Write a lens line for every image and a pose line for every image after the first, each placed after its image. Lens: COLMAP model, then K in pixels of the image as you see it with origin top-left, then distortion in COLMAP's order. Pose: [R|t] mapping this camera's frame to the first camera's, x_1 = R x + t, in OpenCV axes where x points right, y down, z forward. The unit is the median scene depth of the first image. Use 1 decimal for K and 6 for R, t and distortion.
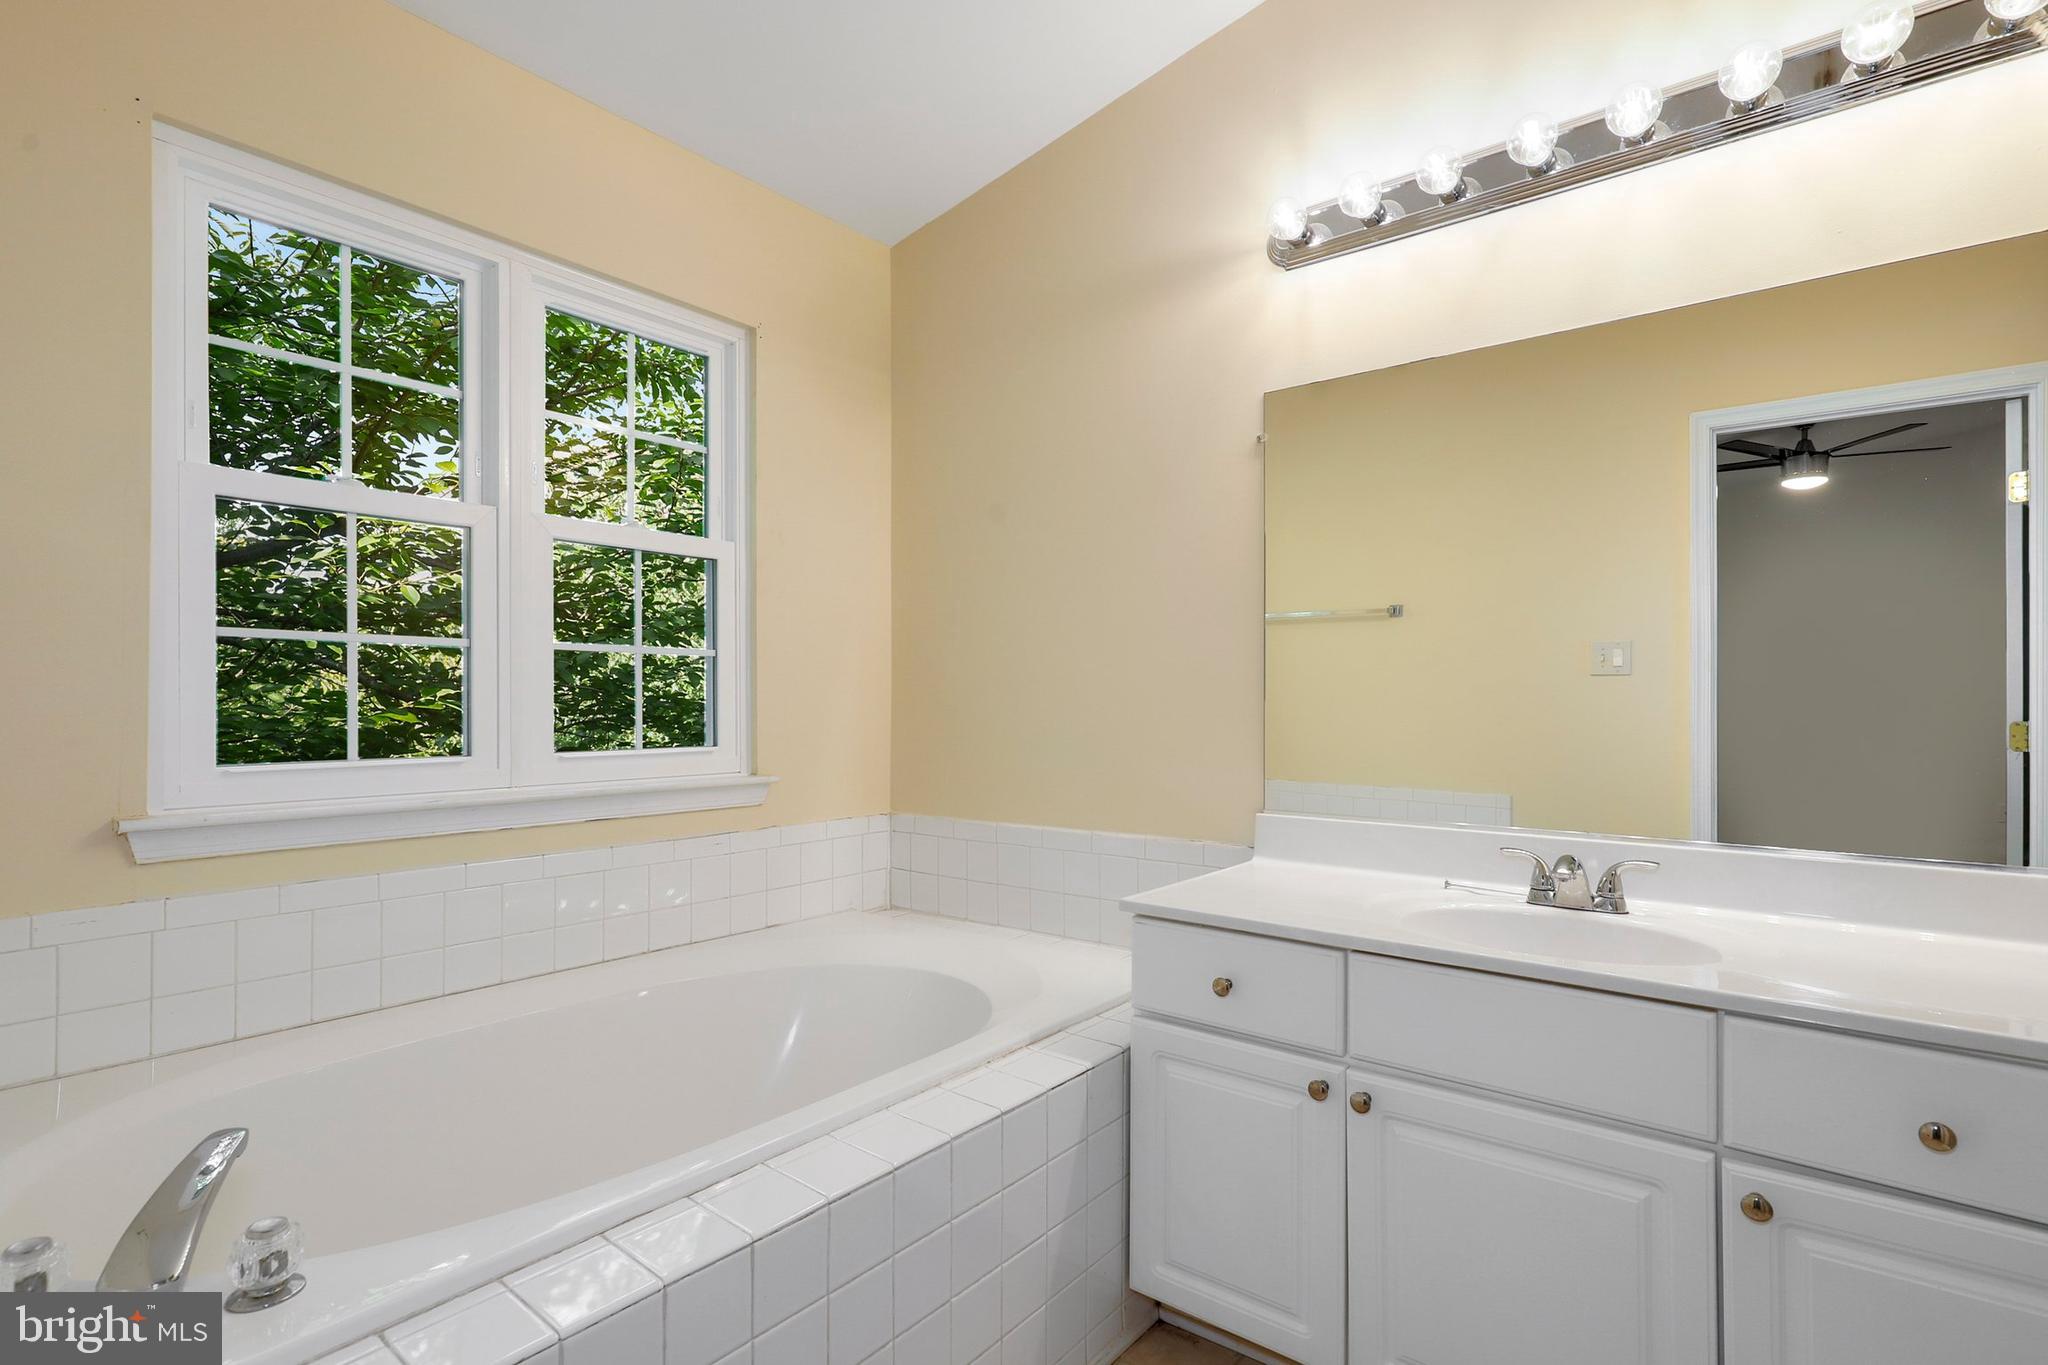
lens RADIAL K [[985.3, 0, 1019.1], [0, 985.3, 699.7], [0, 0, 1]] dist [0.003338, -0.000358]
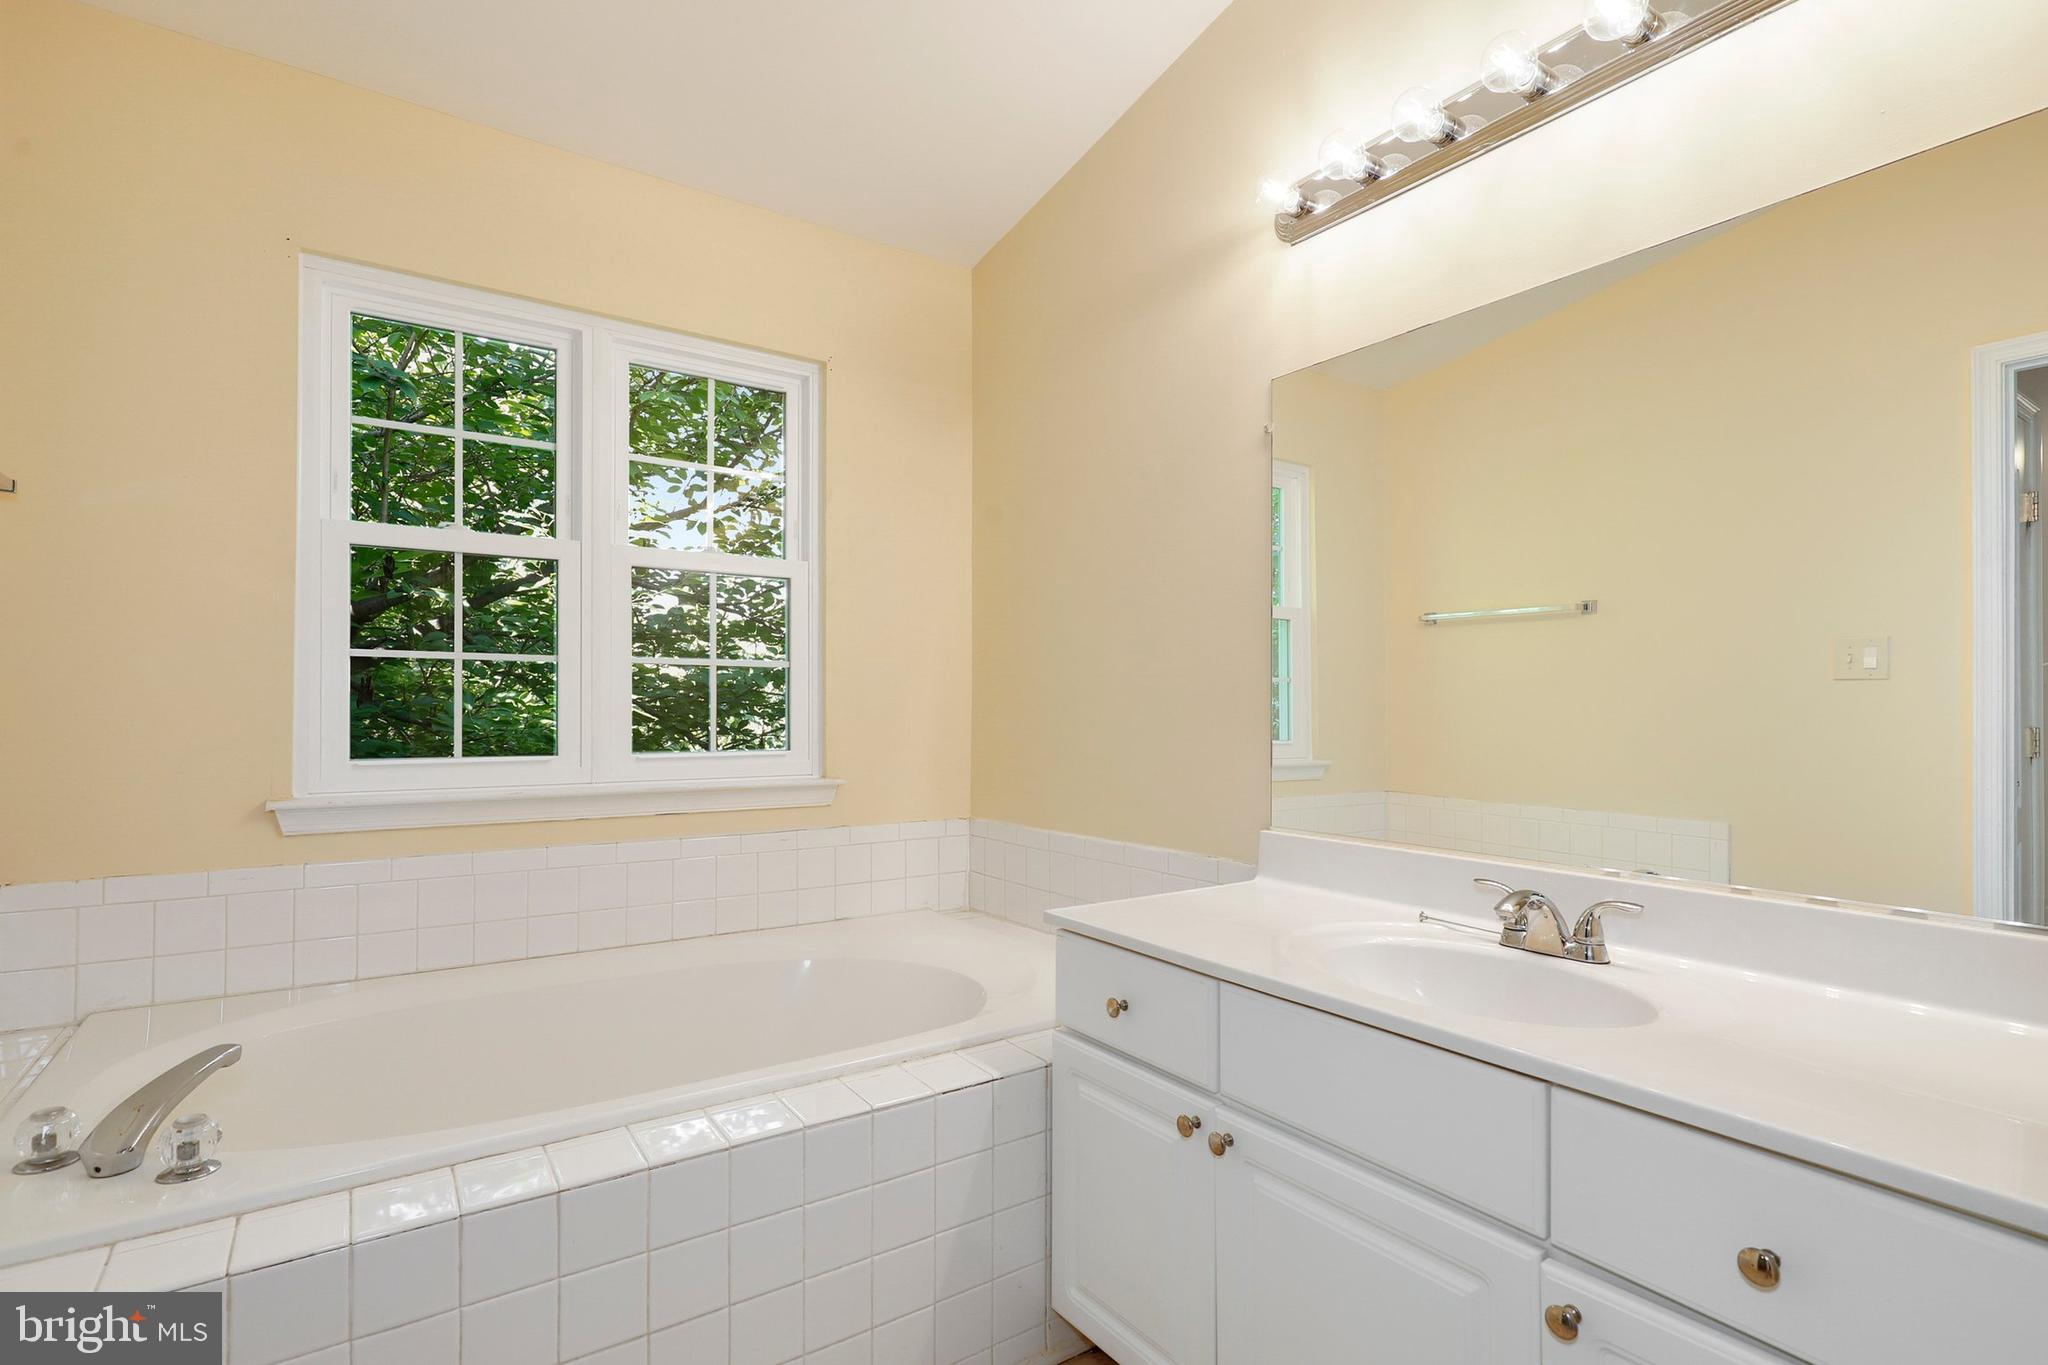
lens RADIAL K [[983.9, 0, 1027.4], [0, 983.9, 704.8], [0, 0, 1]] dist [-0.001677, 0.000182]
pose [[0.958417, 0.001244, -0.285368, 0.333742], [-0.001894, 0.999996, -0.002002, -0.001596], [0.285365, 0.002460, 0.958416, 0.047104]]
